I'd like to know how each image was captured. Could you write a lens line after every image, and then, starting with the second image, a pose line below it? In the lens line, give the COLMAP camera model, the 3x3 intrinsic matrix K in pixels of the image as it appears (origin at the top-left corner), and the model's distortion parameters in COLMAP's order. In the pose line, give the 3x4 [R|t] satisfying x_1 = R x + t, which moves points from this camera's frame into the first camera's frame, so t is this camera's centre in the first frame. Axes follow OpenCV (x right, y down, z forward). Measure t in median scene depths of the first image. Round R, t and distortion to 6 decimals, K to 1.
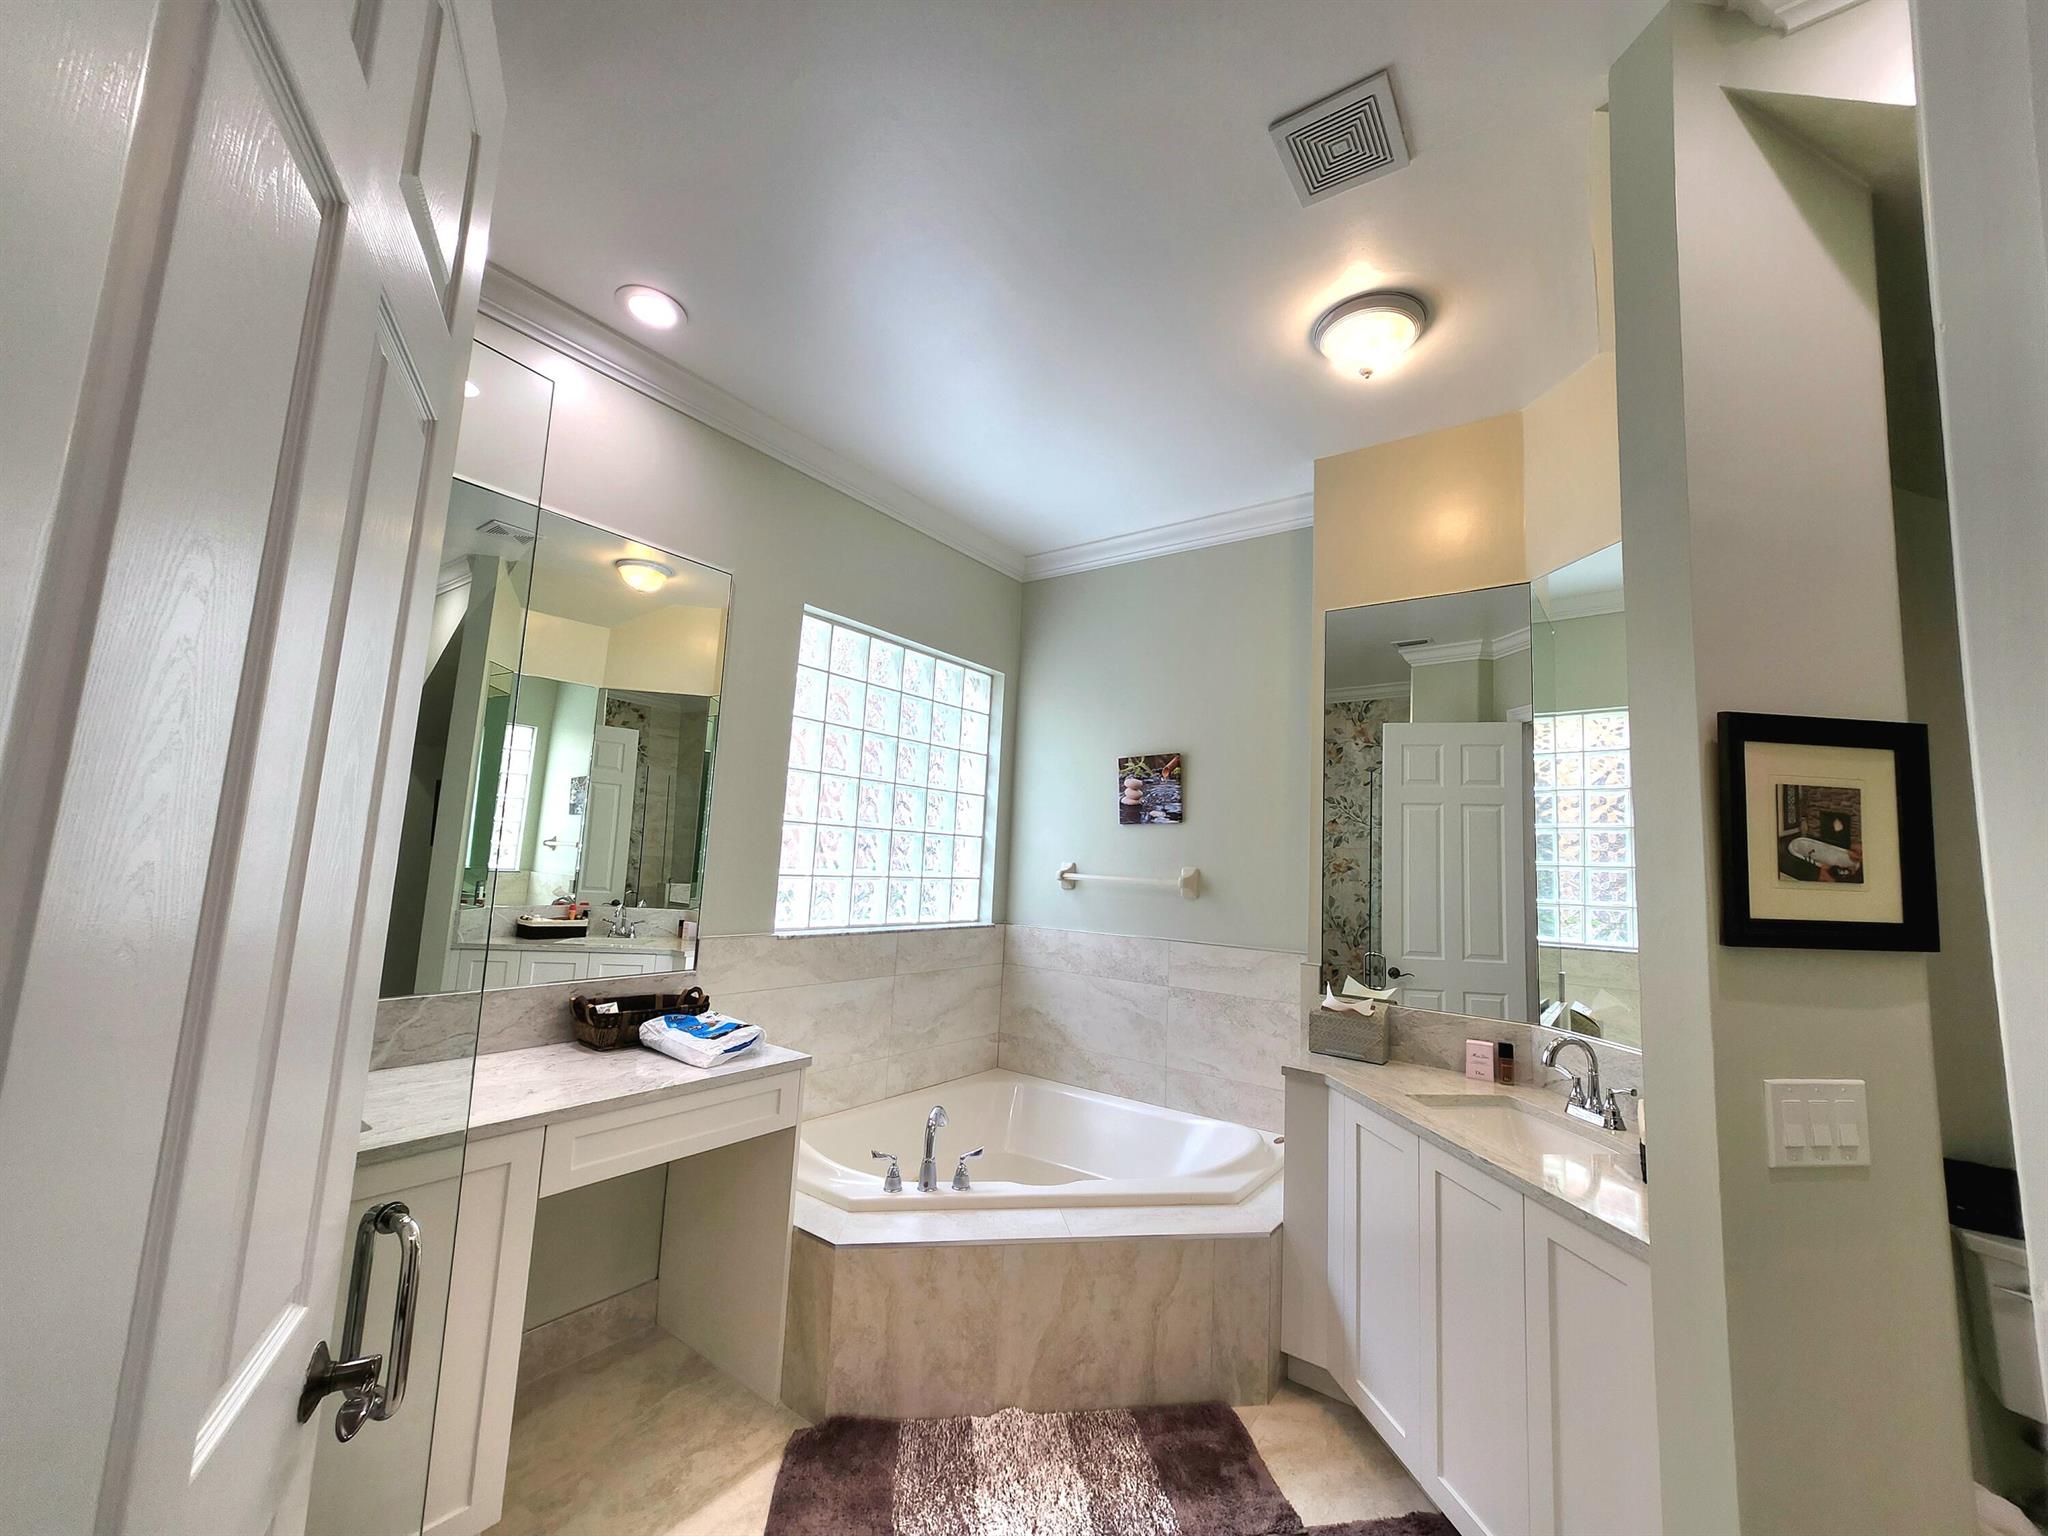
lens RADIAL K [[805.7, 0, 1037.9], [0, 805.7, 765.9], [0, 0, 1]] dist [-0.003131, 0.000825]
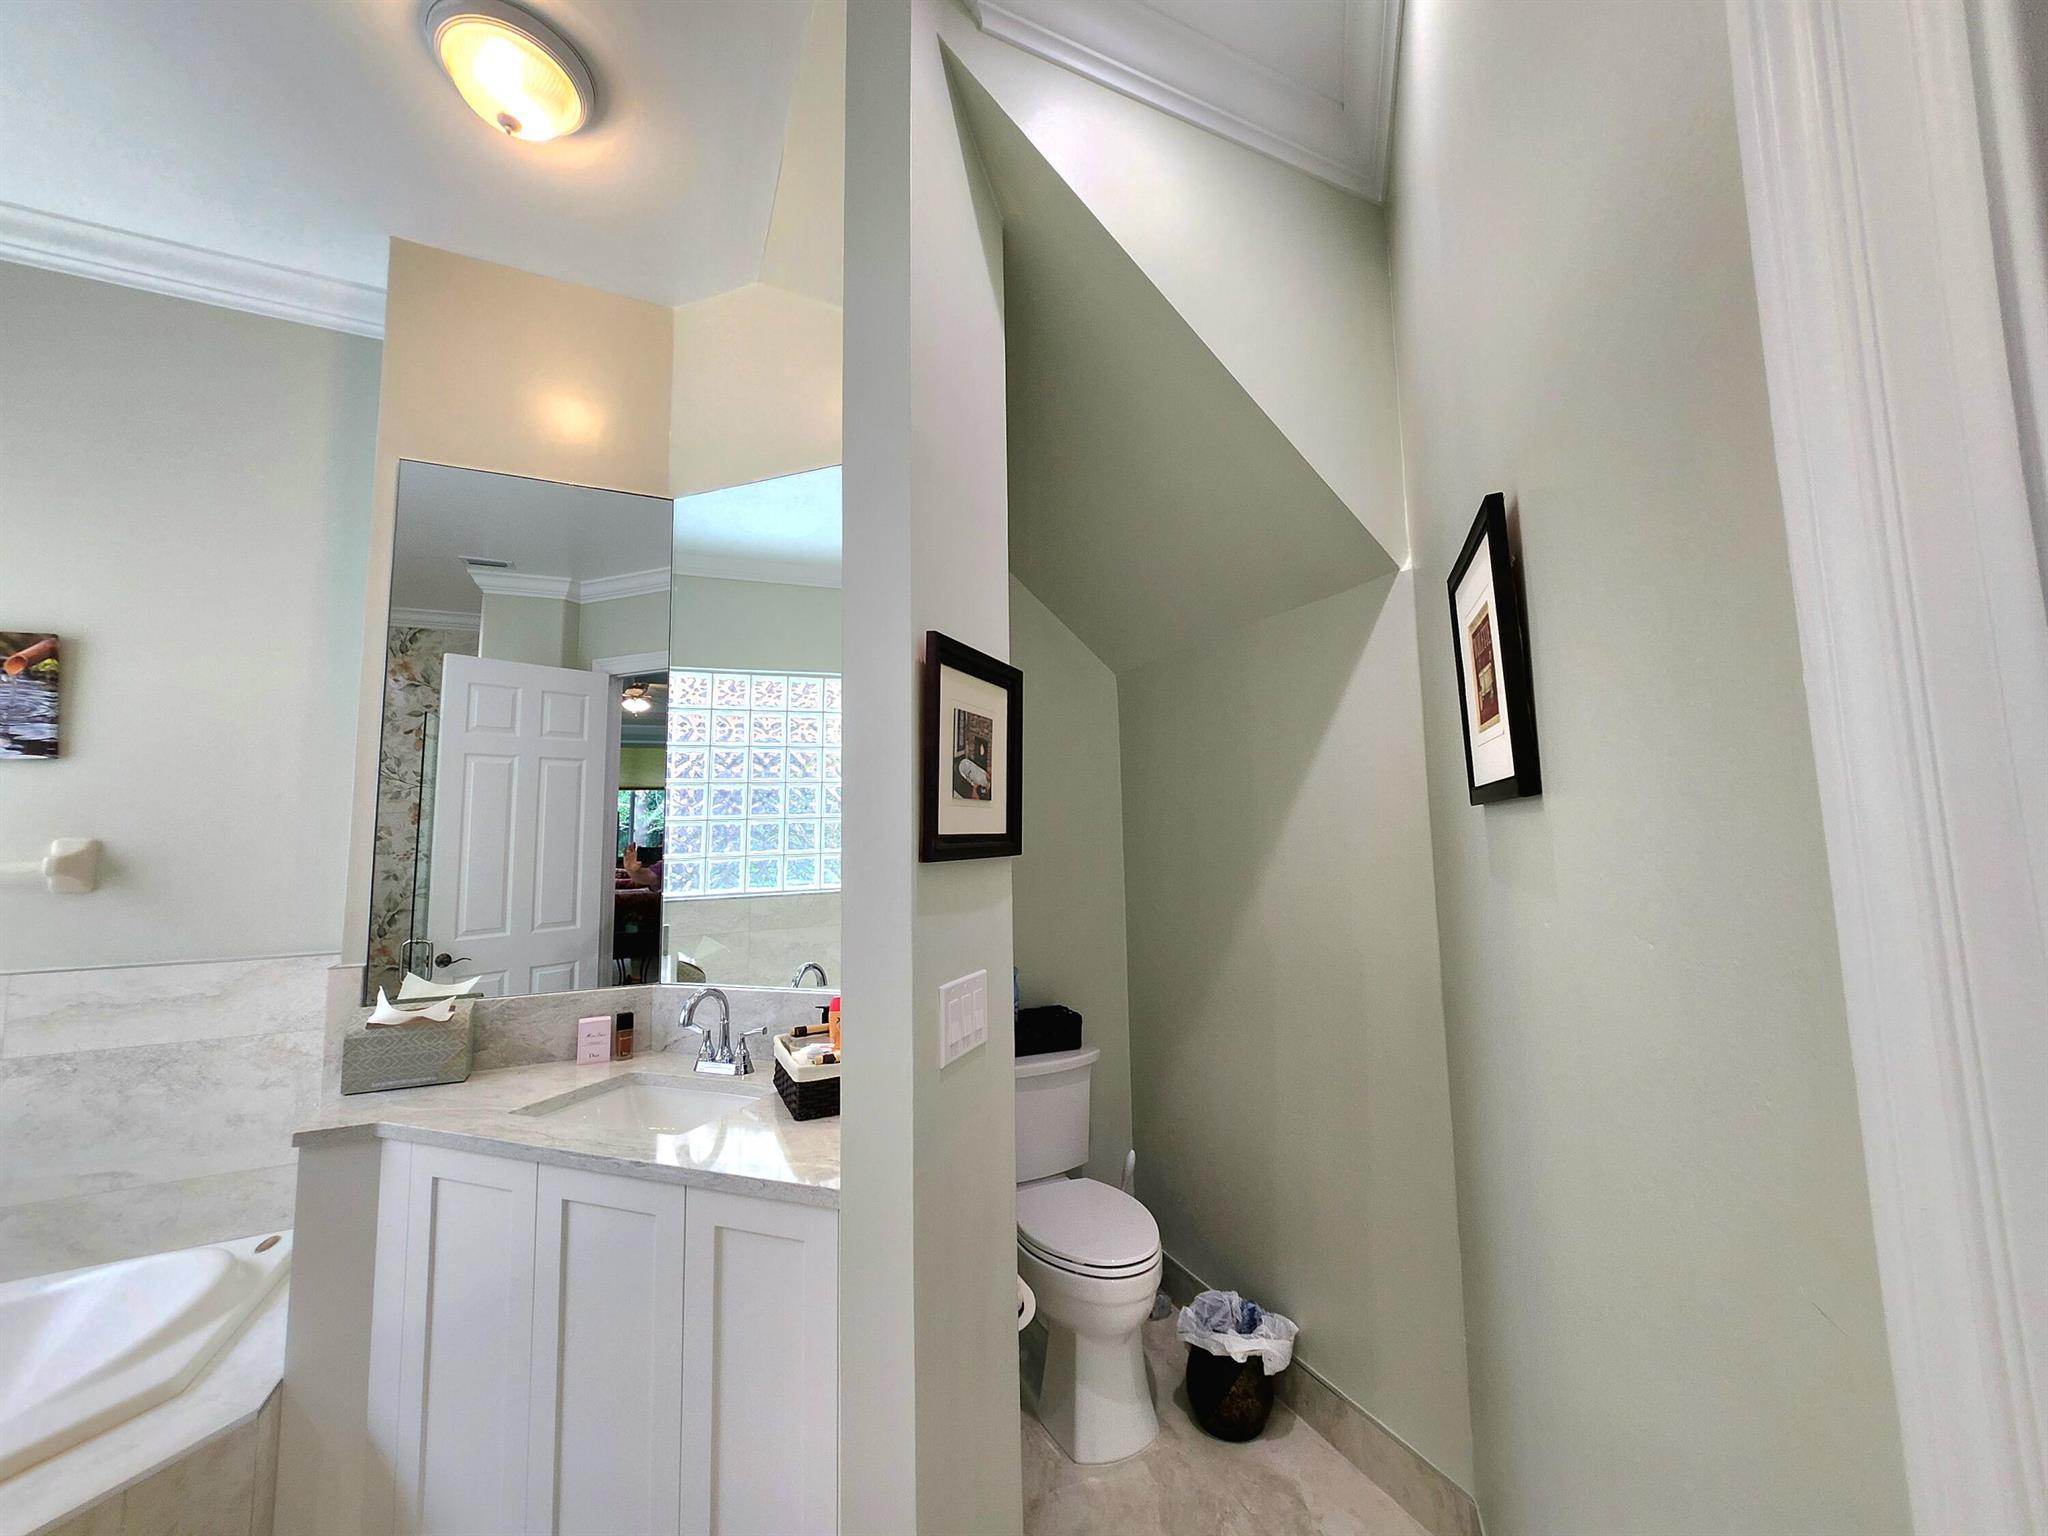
lens RADIAL K [[805.7, 0, 1042.9], [0, 805.7, 767.8], [0, 0, 1]] dist [-0.003131, 0.000825]
pose [[0.474485, 0.025440, 0.879896, 0.018263], [-0.062031, 0.998064, 0.004593, 0.043688], [-0.878075, -0.056760, 0.475144, 0.188871]]
